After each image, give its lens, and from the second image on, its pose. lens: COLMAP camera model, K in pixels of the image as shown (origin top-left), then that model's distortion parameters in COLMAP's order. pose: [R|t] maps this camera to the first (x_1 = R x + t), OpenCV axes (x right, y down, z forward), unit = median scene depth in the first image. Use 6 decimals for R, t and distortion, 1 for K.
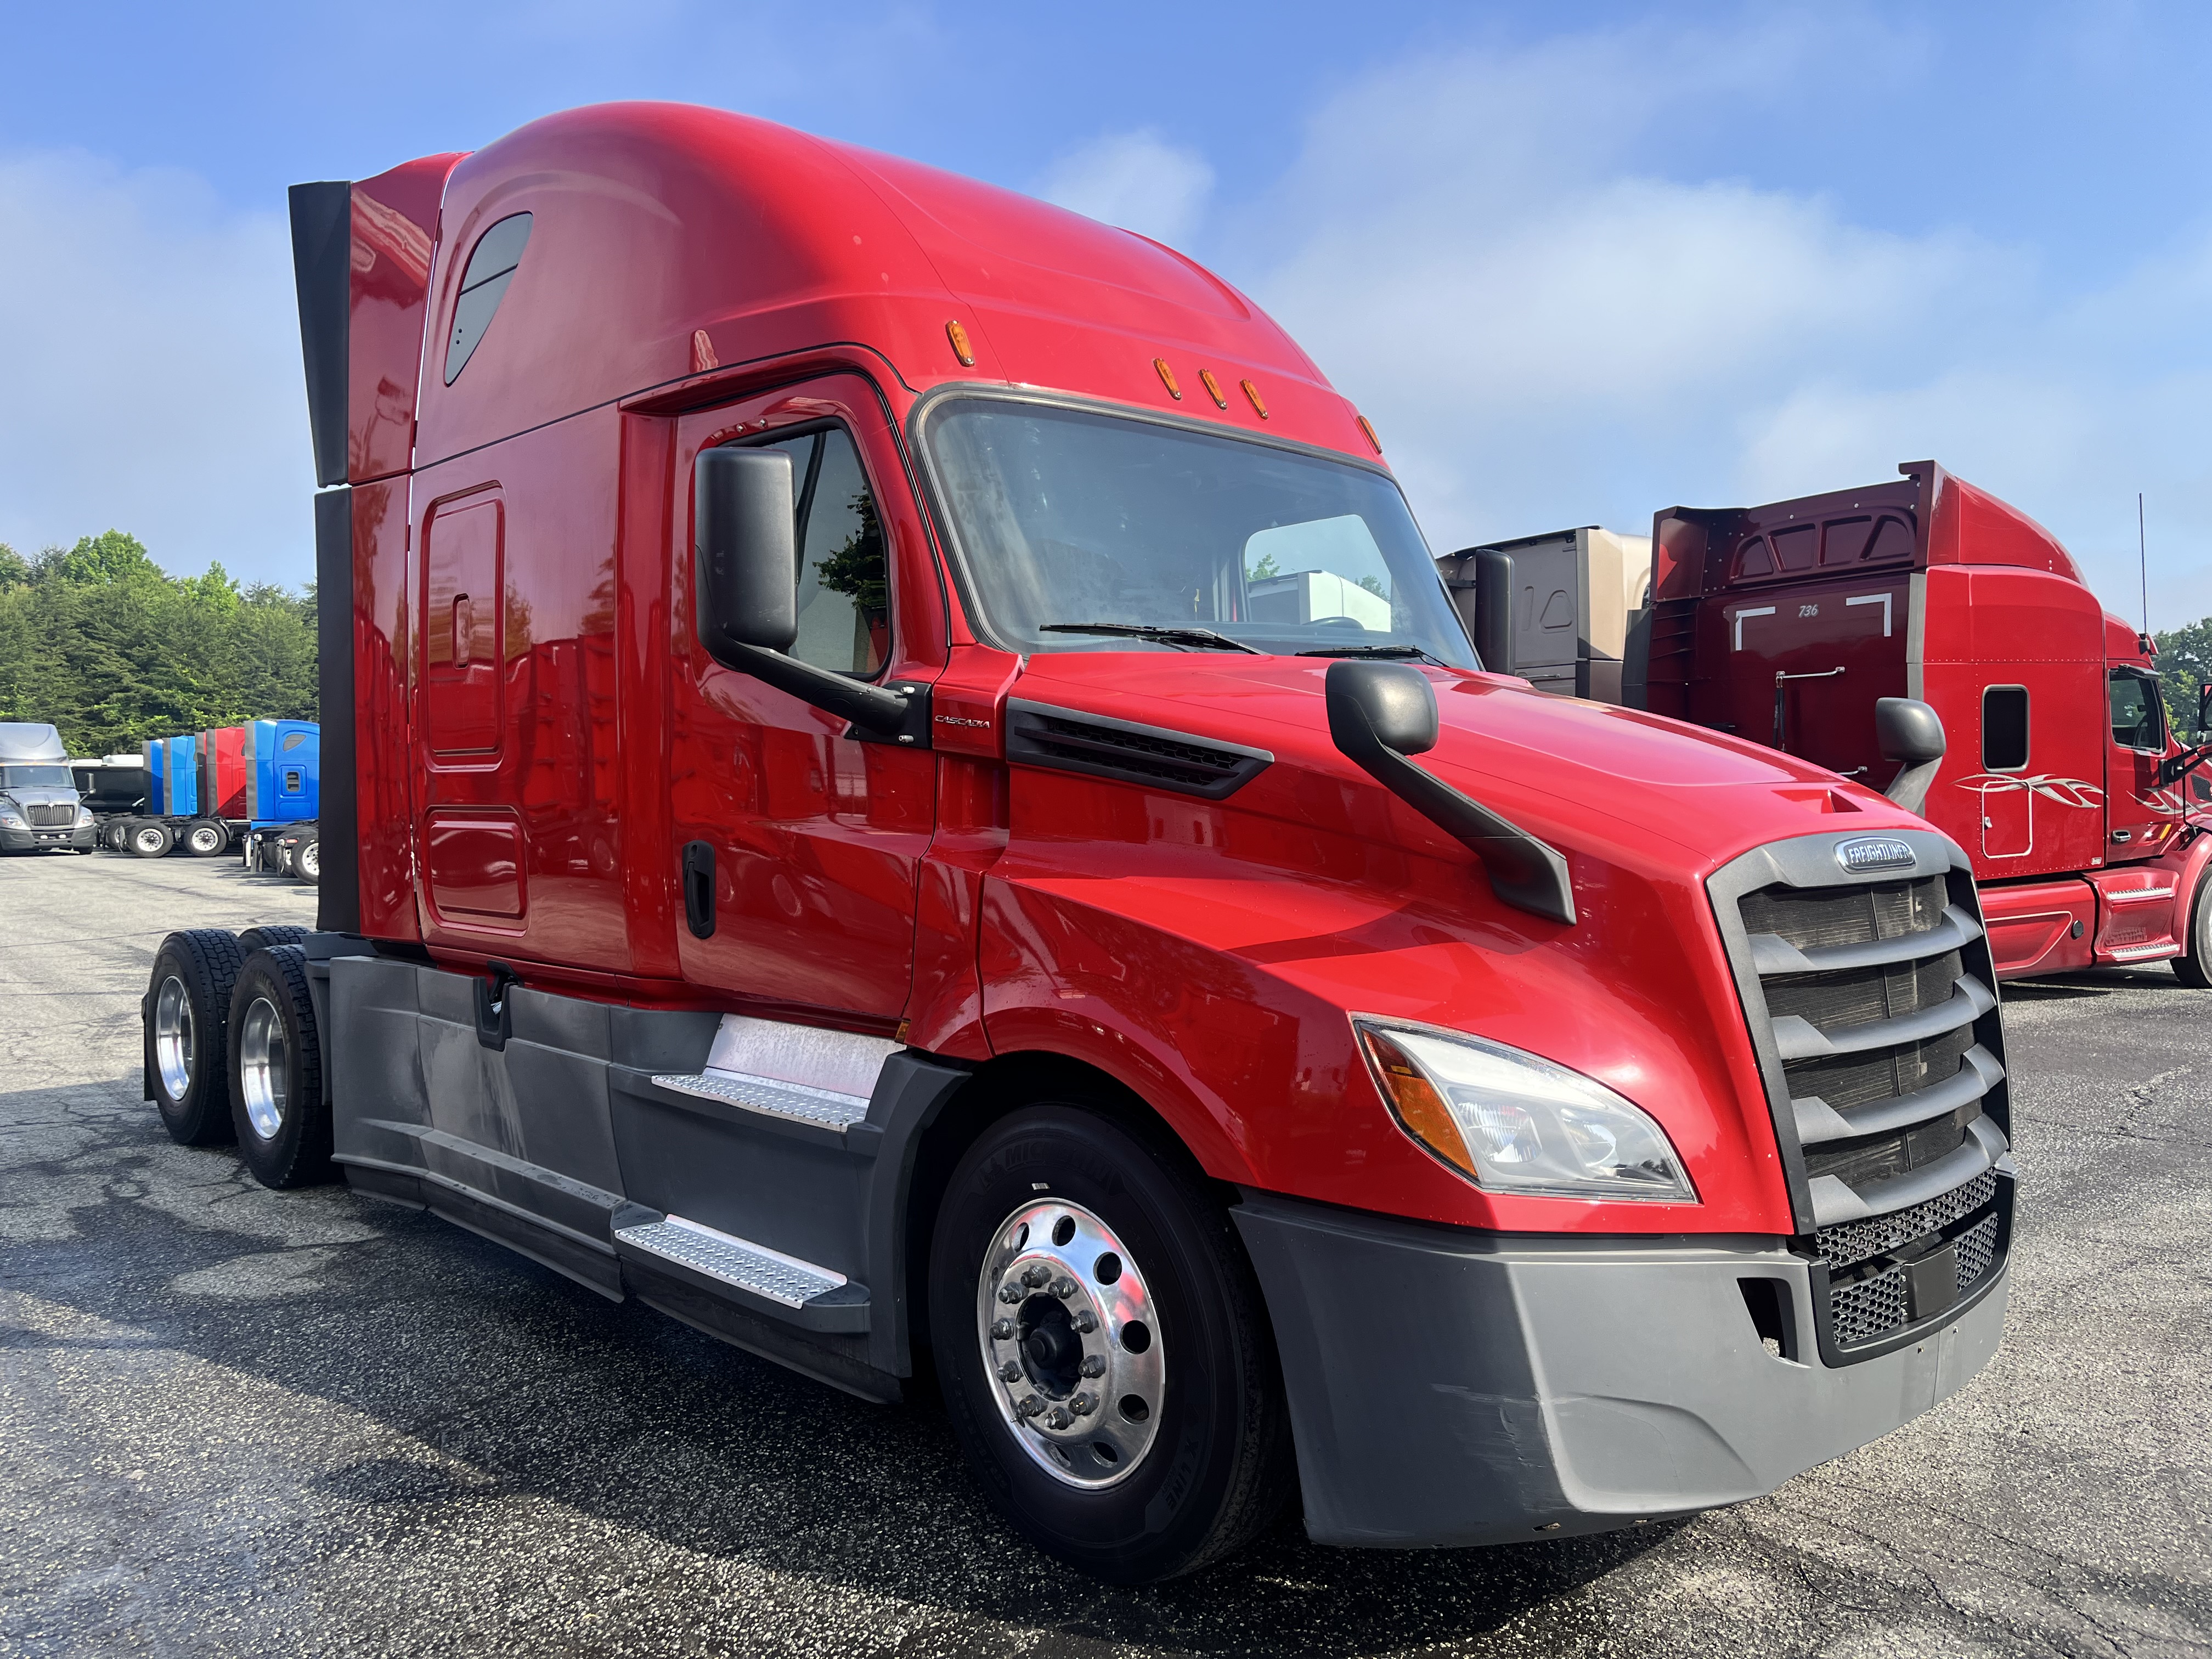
lens RADIAL K [[1670.1, 0, 1106.7], [0, 1670.1, 829.8], [0, 0, 1]] dist [0.004457, -0.020301]
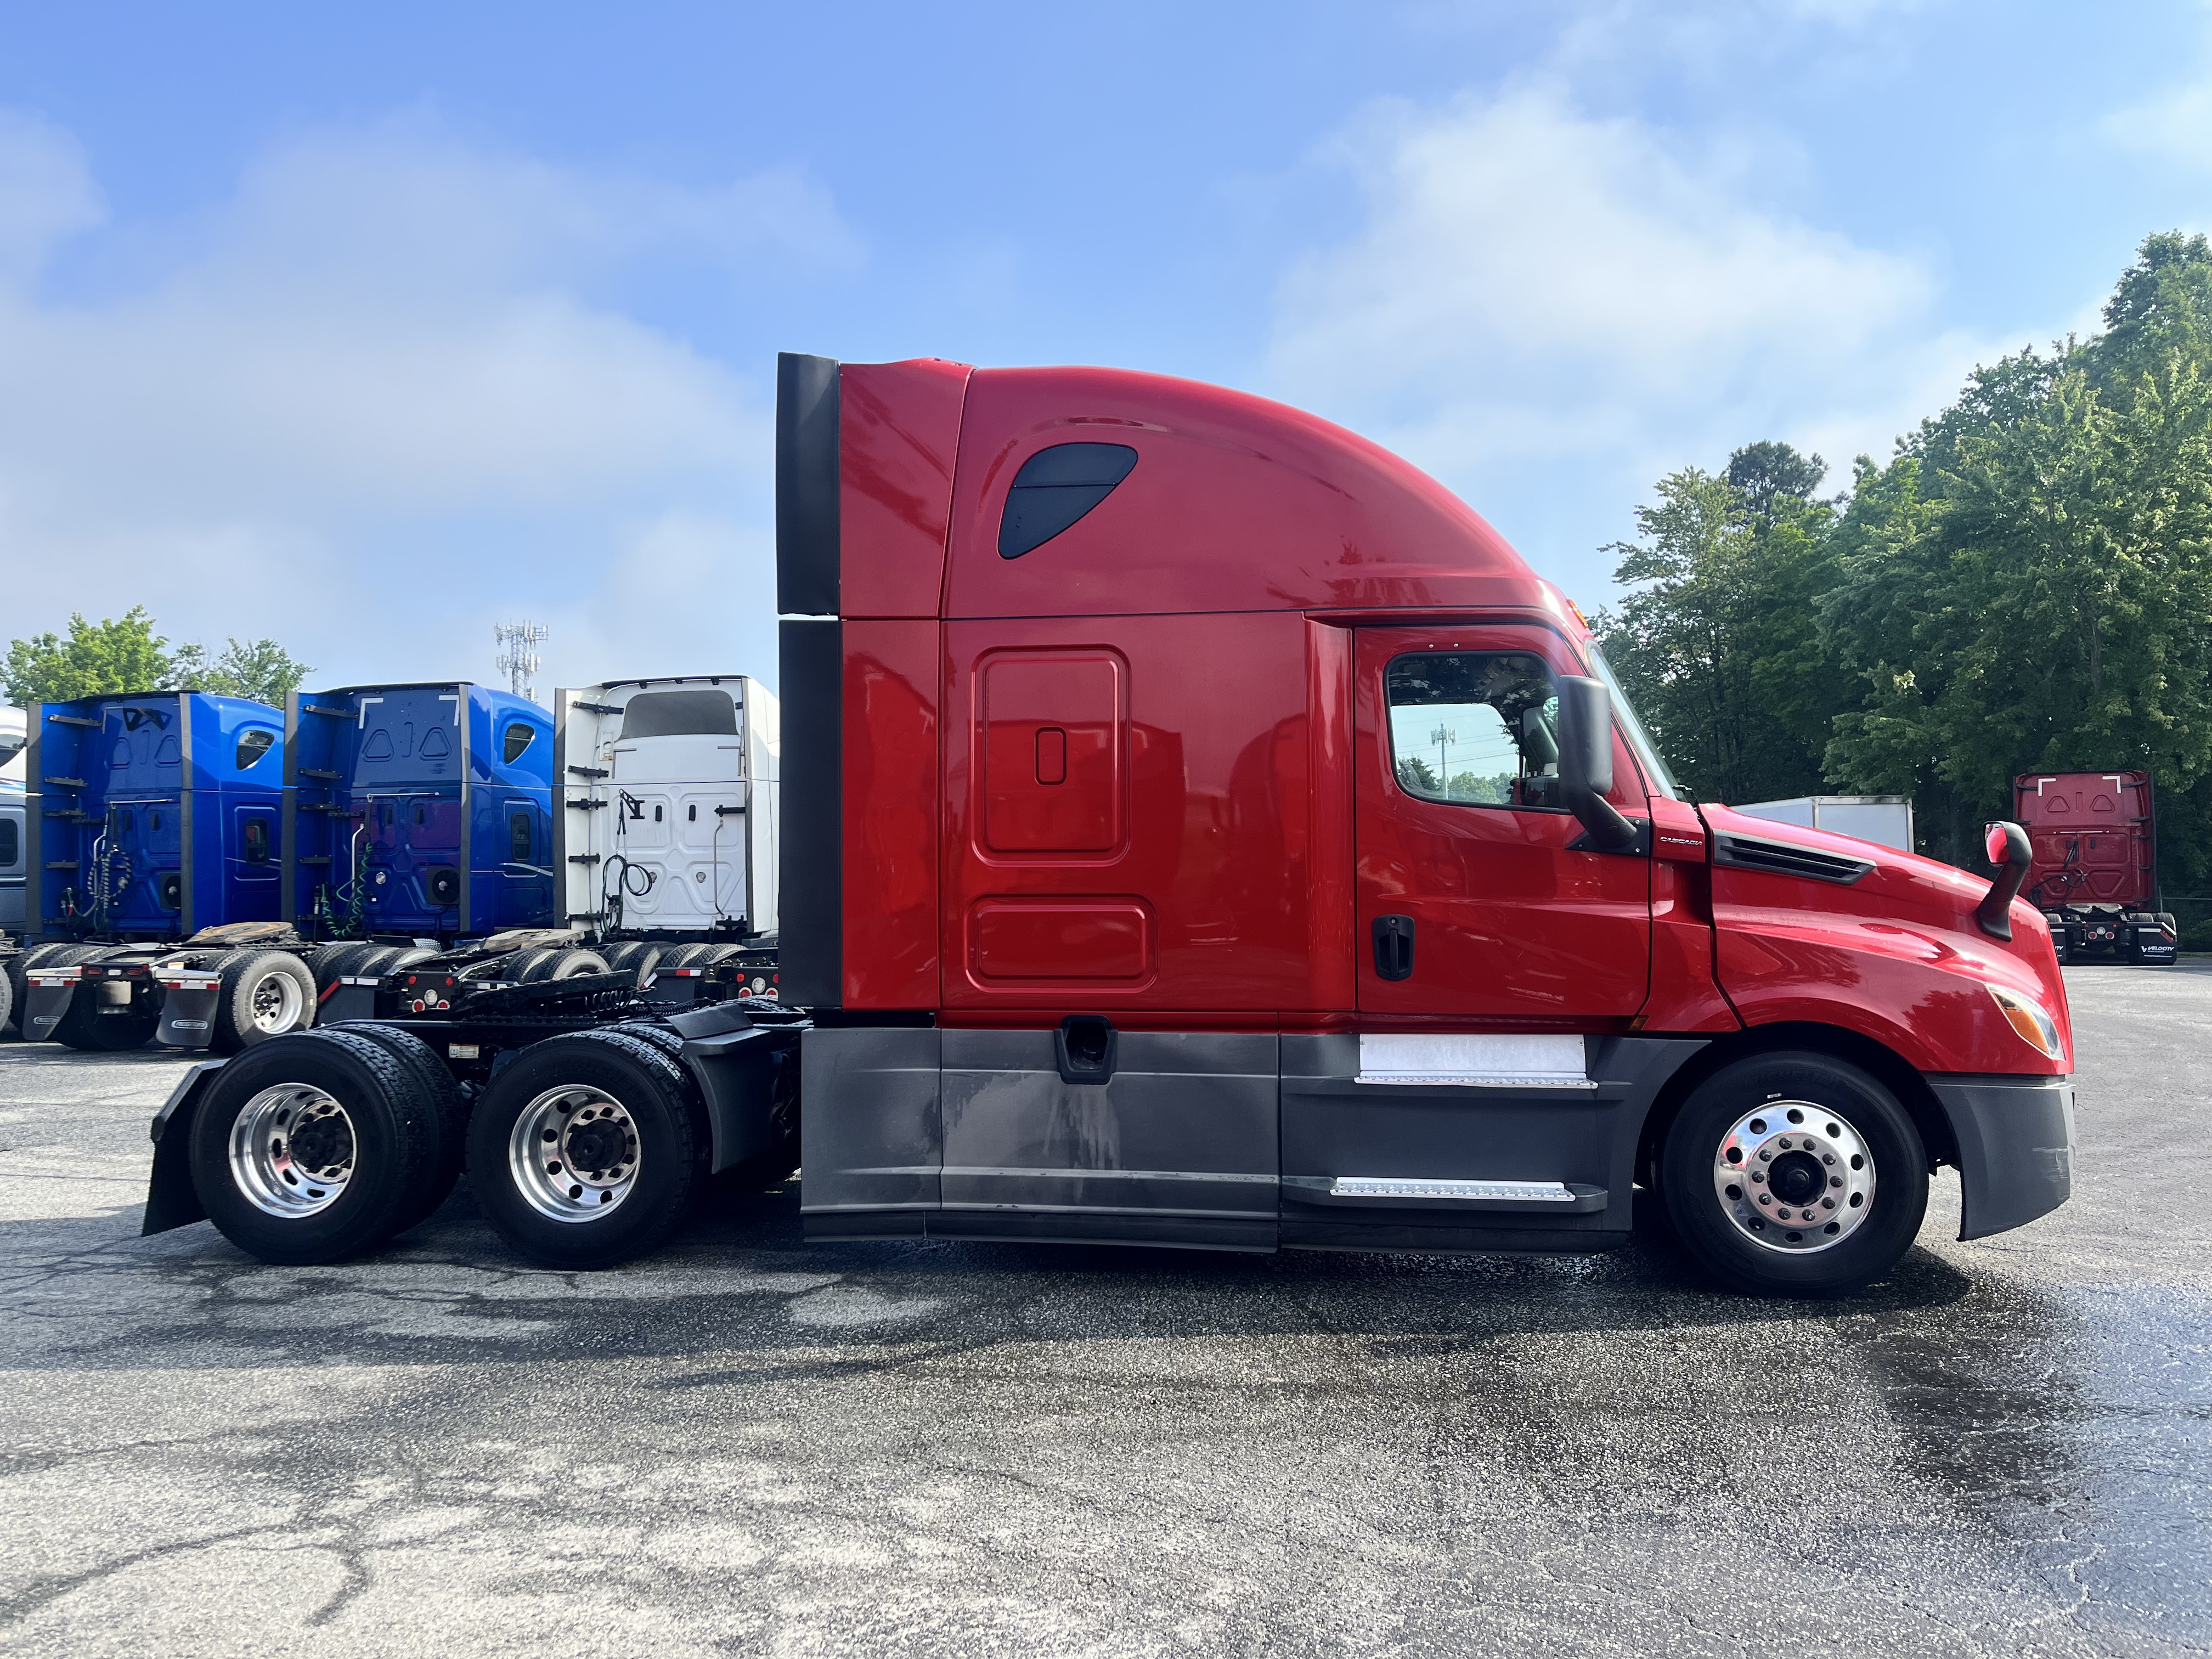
lens RADIAL K [[1670.1, 0, 1105.0], [0, 1670.1, 826.6], [0, 0, 1]] dist [0.004457, -0.020301]
pose [[0.812229, 0.008405, 0.583279, -1.638852], [0.017859, 0.999069, -0.039265, -0.022707], [-0.583066, 0.042308, 0.811322, -0.074759]]
